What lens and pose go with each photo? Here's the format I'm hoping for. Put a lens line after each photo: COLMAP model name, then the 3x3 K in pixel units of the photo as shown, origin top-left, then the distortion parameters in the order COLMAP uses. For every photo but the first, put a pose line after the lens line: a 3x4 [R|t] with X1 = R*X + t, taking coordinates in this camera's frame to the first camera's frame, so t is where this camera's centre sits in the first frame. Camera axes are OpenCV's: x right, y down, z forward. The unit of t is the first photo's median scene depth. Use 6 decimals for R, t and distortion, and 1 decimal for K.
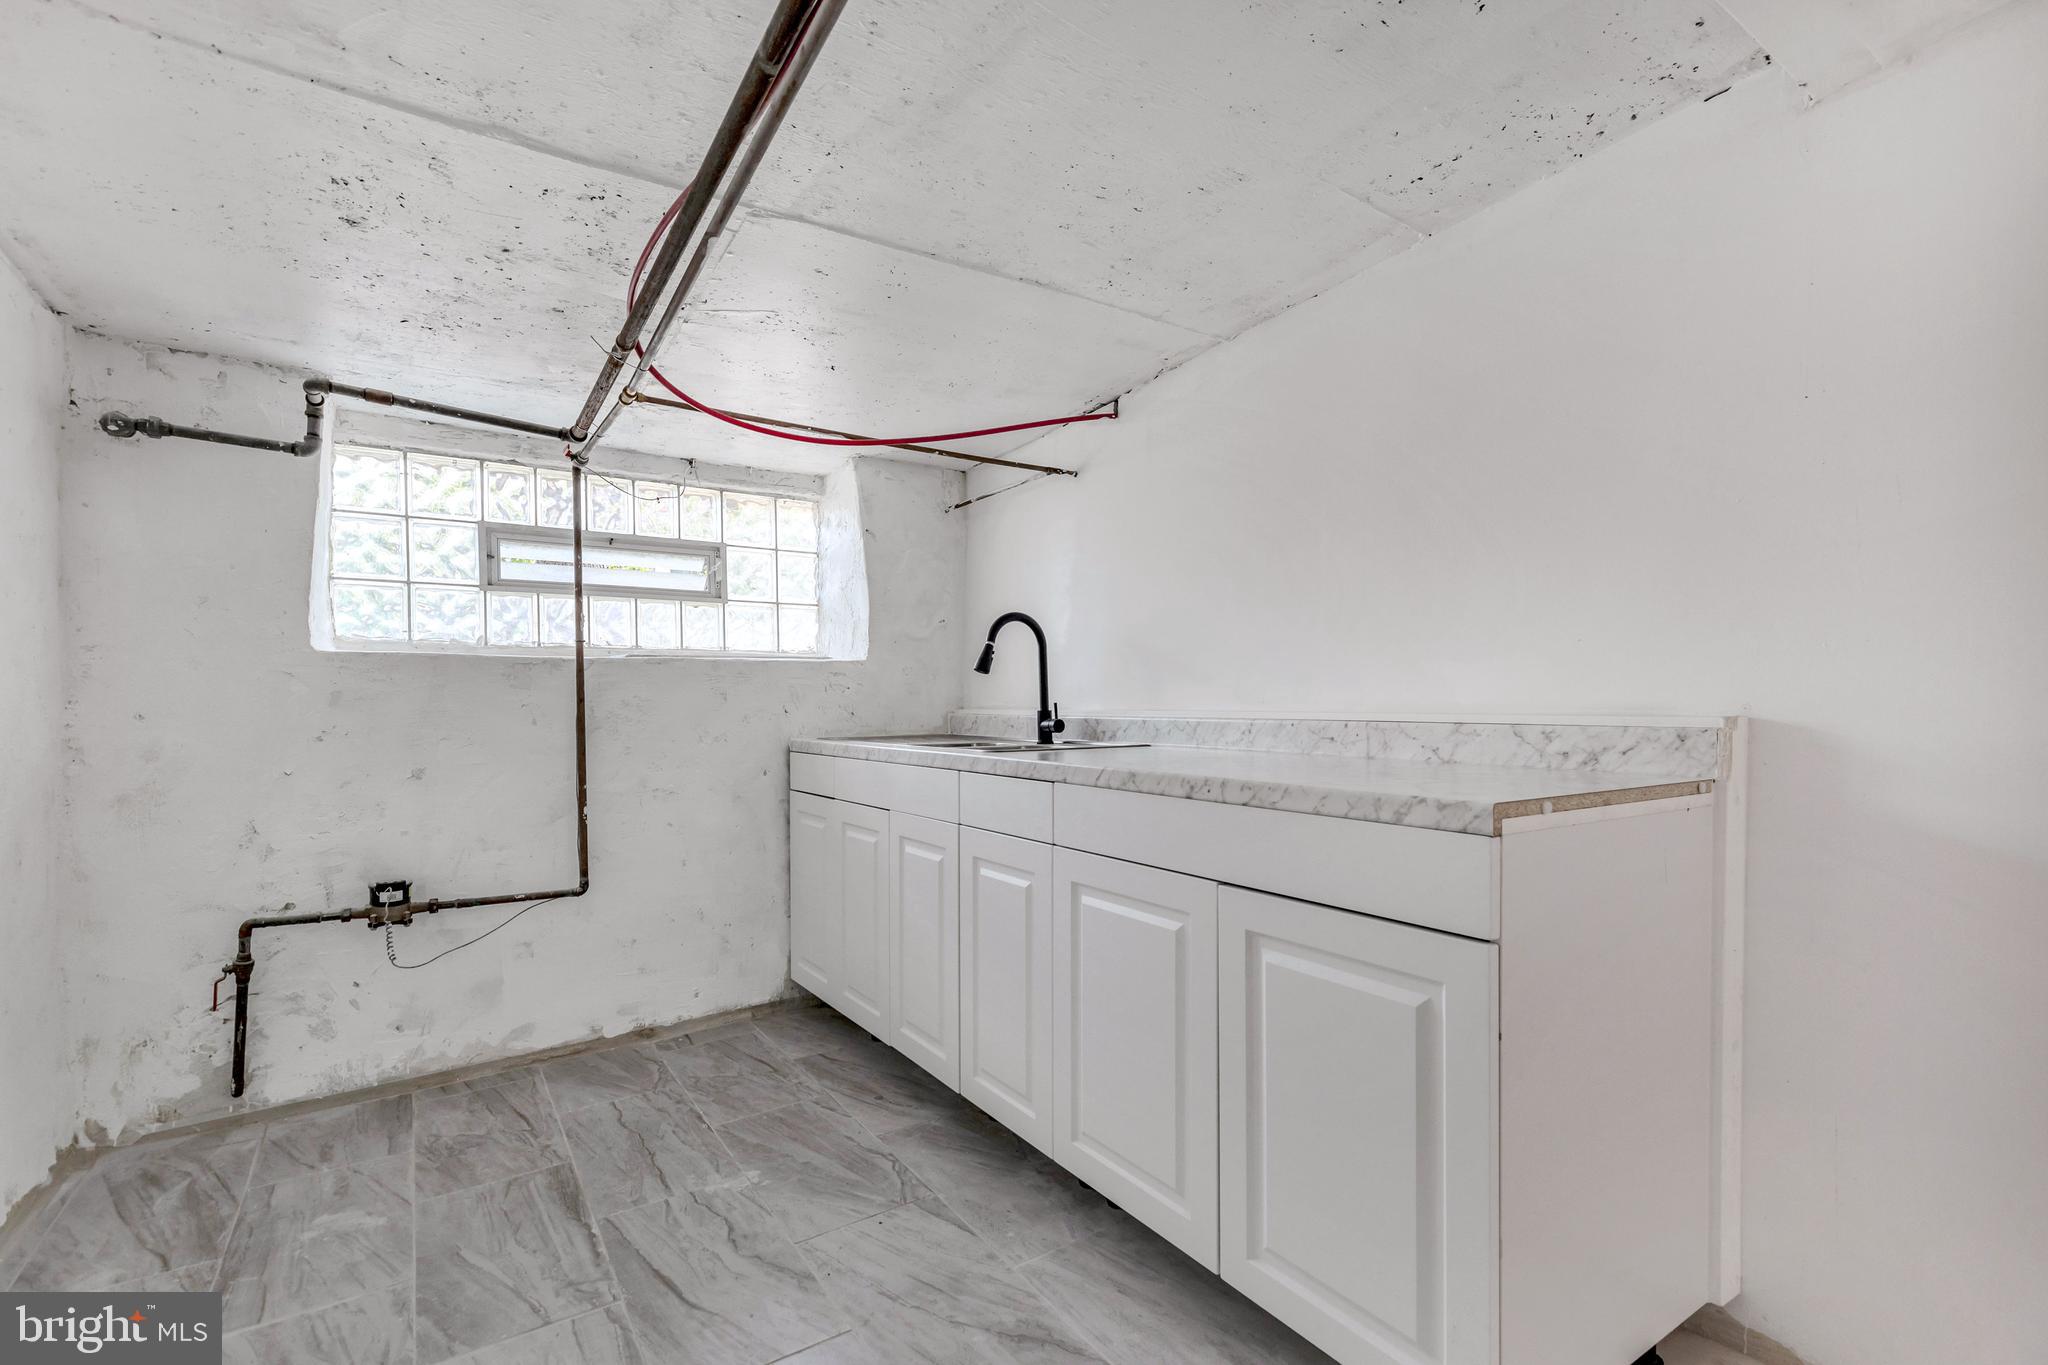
lens RADIAL K [[892.2, 0, 1024.0], [0, 892.2, 682.5], [0, 0, 1]] dist [0.003746, 0.000294]
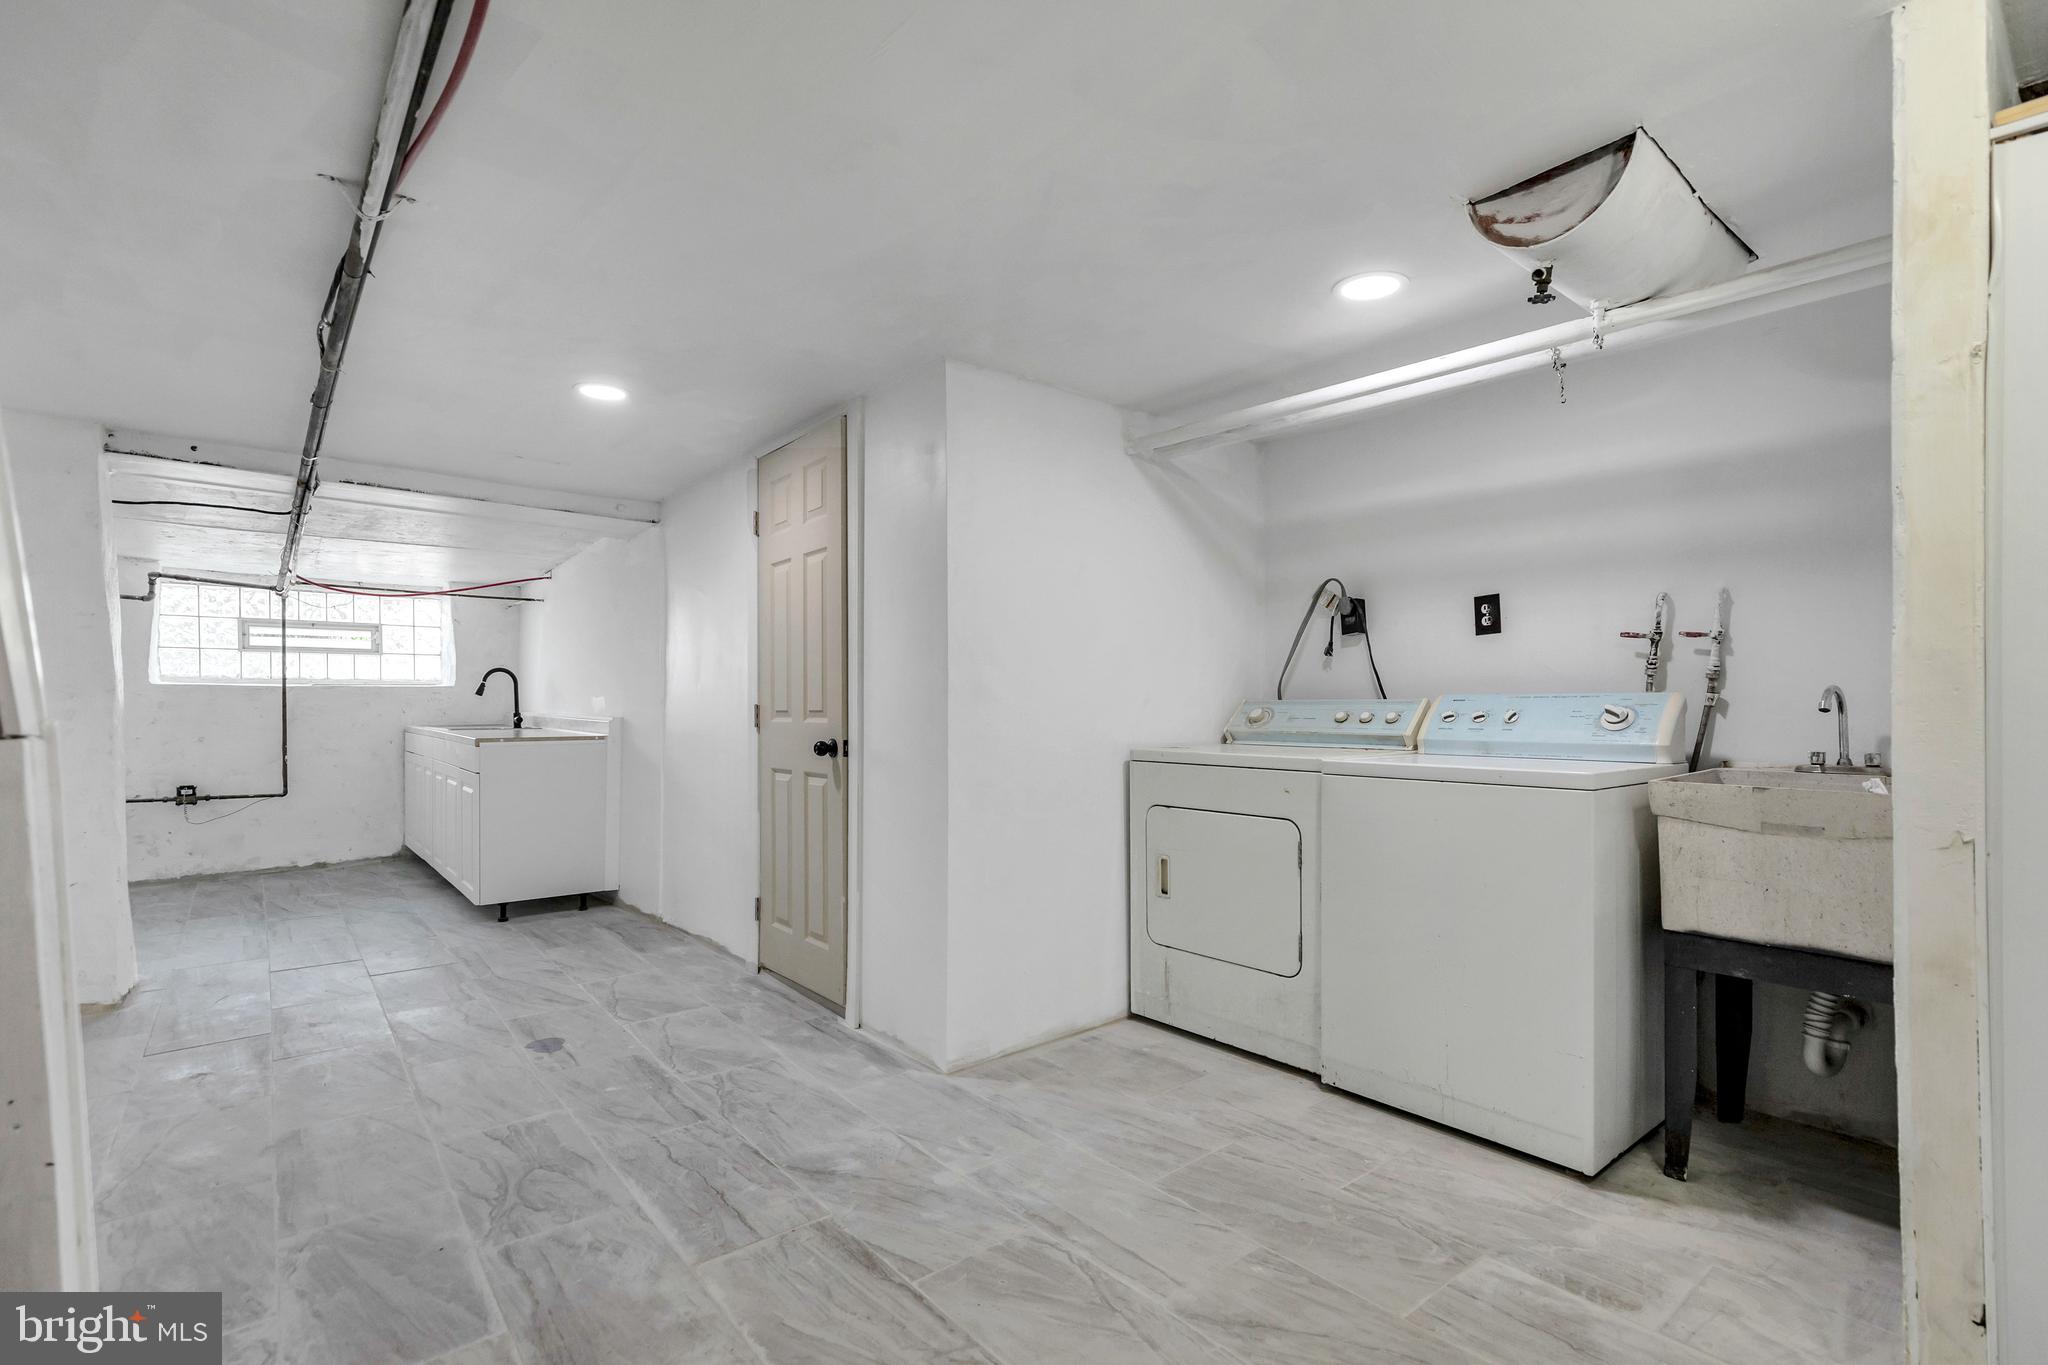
lens RADIAL K [[935.9, 0, 1037.9], [0, 935.9, 682.5], [0, 0, 1]] dist [0.003591, -0.000496]
pose [[0.994833, 0.009823, 0.101053, 1.026713], [-0.010022, 0.999949, 0.001454, -0.055967], [-0.101033, -0.002459, 0.994880, -1.360561]]
